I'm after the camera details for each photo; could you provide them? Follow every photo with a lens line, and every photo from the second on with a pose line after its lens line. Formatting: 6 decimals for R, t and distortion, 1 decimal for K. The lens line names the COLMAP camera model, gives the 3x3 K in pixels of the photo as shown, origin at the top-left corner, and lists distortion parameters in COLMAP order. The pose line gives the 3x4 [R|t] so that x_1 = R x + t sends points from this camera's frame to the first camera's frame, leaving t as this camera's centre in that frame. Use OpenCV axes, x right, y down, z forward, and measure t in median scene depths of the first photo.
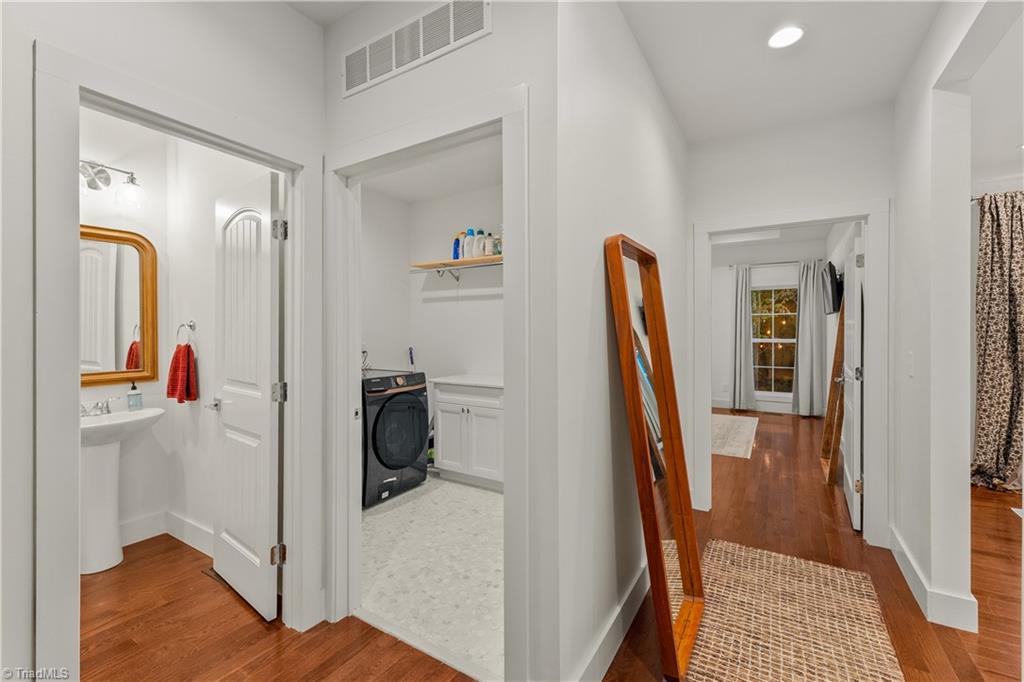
lens RADIAL K [[430.1, 0, 513.4], [0, 430.1, 330.2], [0, 0, 1]] dist [0.000709, 0.000046]
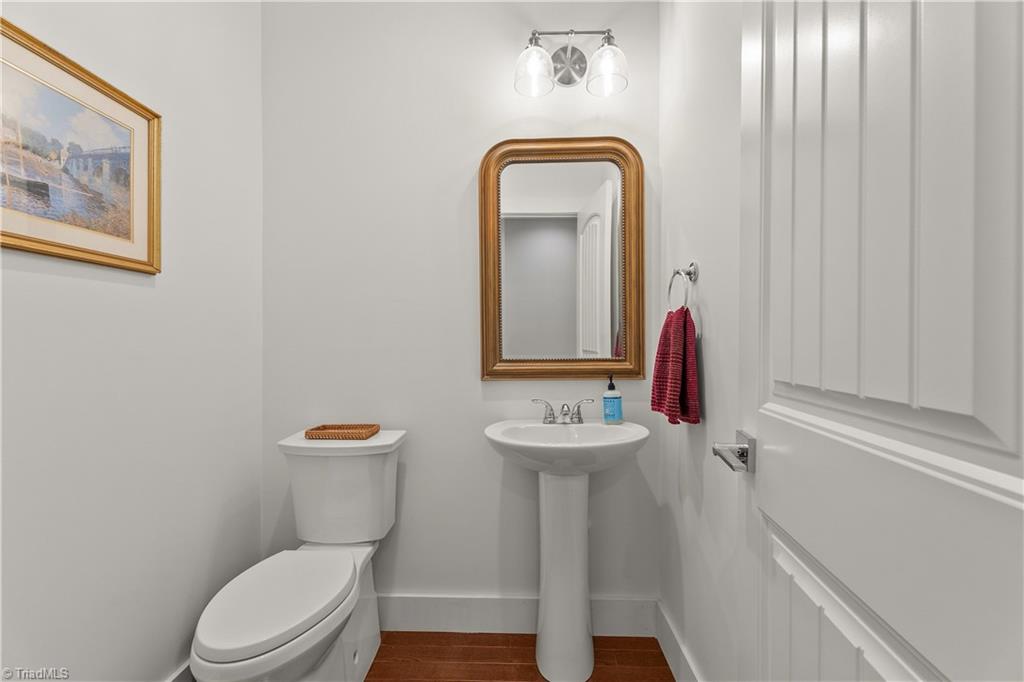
lens RADIAL K [[437.1, 0, 513.2], [0, 437.1, 347.1], [0, 0, 1]] dist [0.000680, -0.000063]
pose [[0.494673, 0.007238, -0.869049, -0.412479], [-0.000389, 0.999967, 0.008106, 0.072572], [0.869079, -0.003672, 0.494660, 0.574002]]
